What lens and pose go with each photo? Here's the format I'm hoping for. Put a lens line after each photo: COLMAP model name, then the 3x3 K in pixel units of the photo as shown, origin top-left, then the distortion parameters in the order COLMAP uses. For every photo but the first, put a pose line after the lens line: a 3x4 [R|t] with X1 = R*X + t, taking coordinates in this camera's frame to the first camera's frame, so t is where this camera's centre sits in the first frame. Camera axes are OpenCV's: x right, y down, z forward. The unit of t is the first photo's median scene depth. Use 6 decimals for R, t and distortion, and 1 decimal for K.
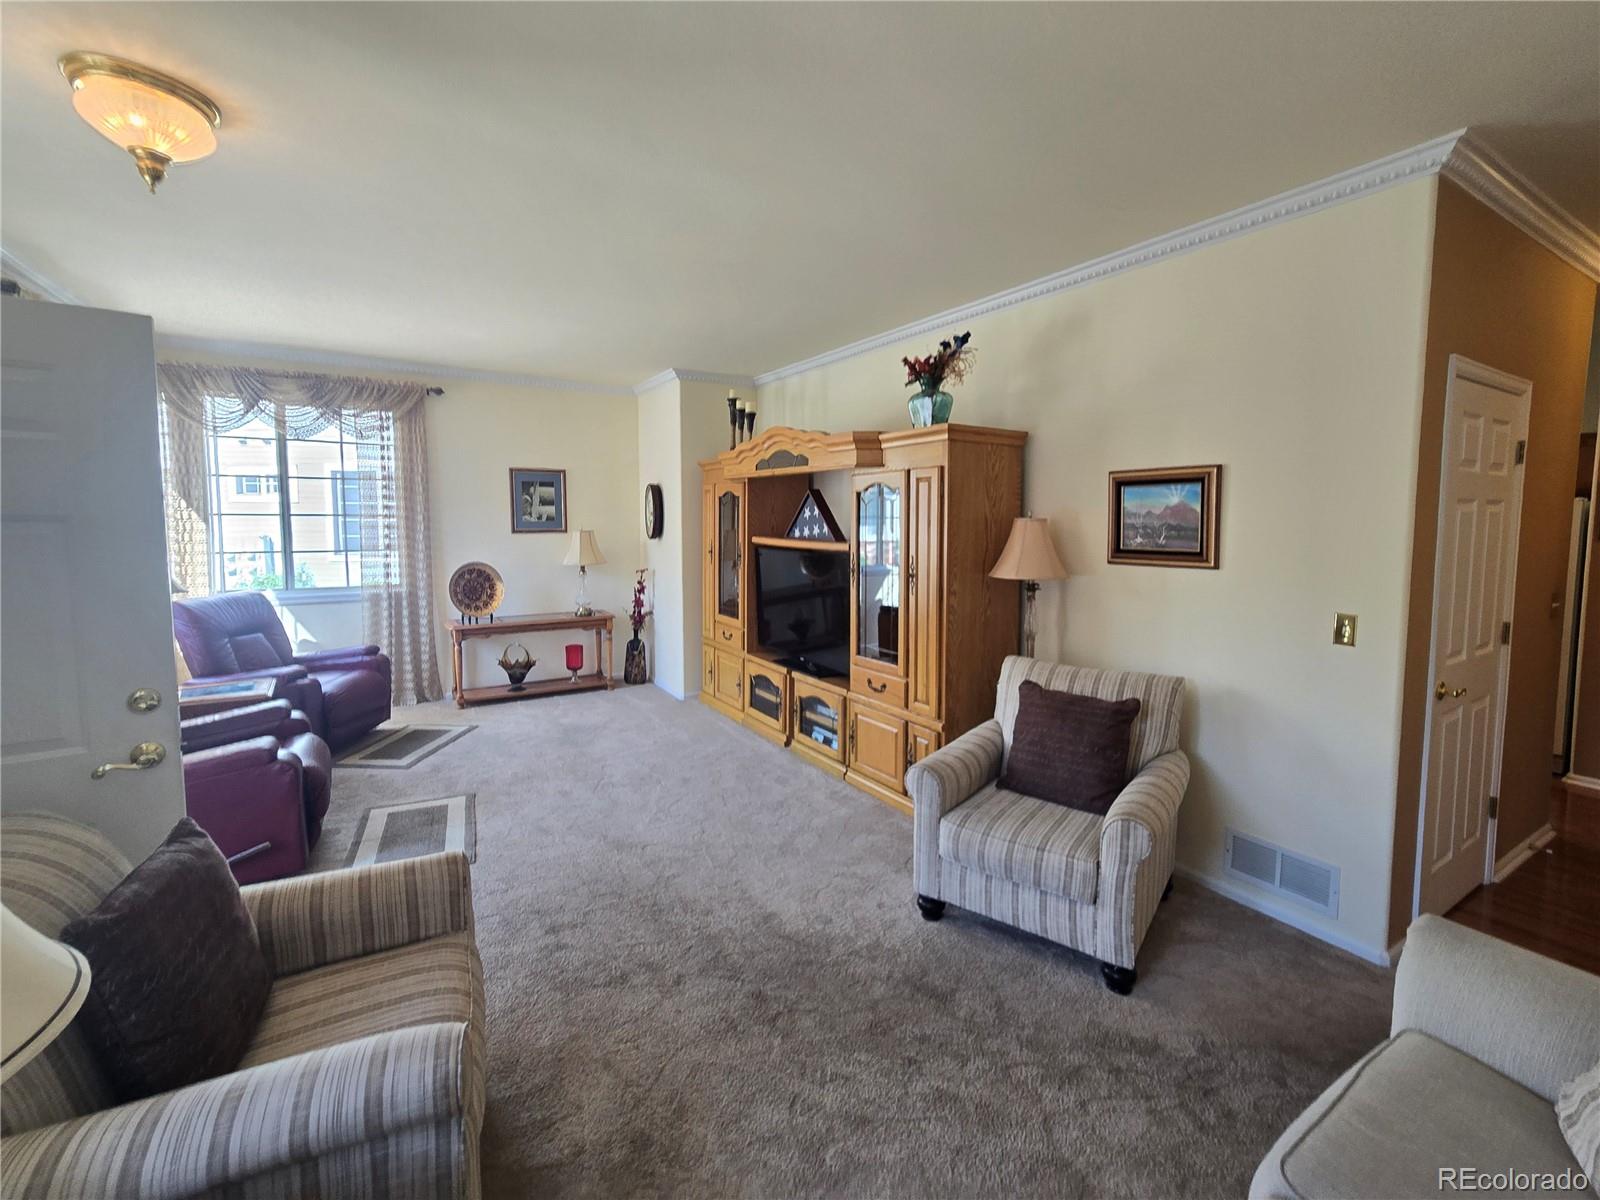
lens RADIAL K [[706.5, 0, 801.5], [0, 706.5, 566.3], [0, 0, 1]] dist [0.000279, 0.000377]
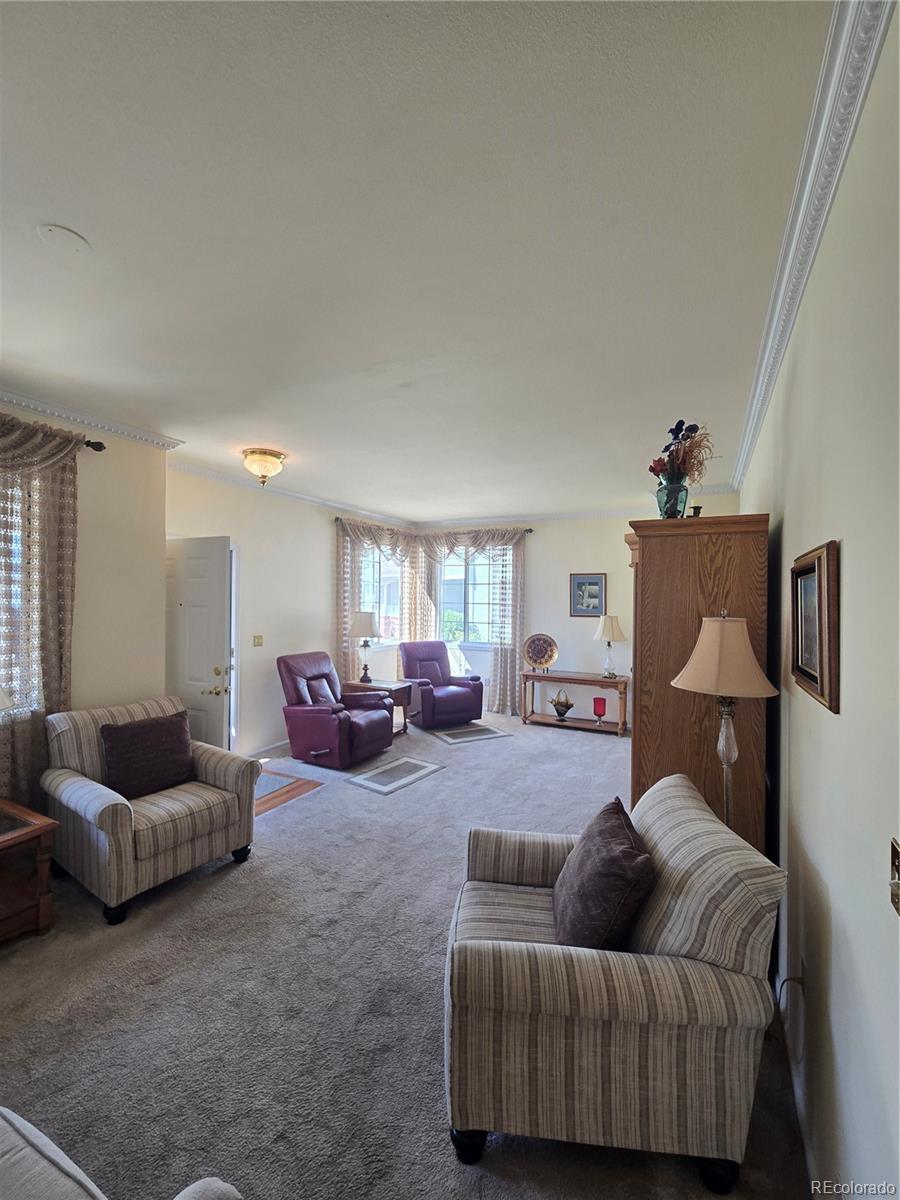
lens RADIAL K [[497.4, 0, 444.7], [0, 497.4, 597.8], [0, 0, 1]] dist [-0.000366, 0.003341]
pose [[0.493318, -0.000548, -0.869849, 0.415088], [-0.067921, 0.996922, -0.039148, -0.028971], [0.867193, 0.078393, 0.491762, 0.258284]]
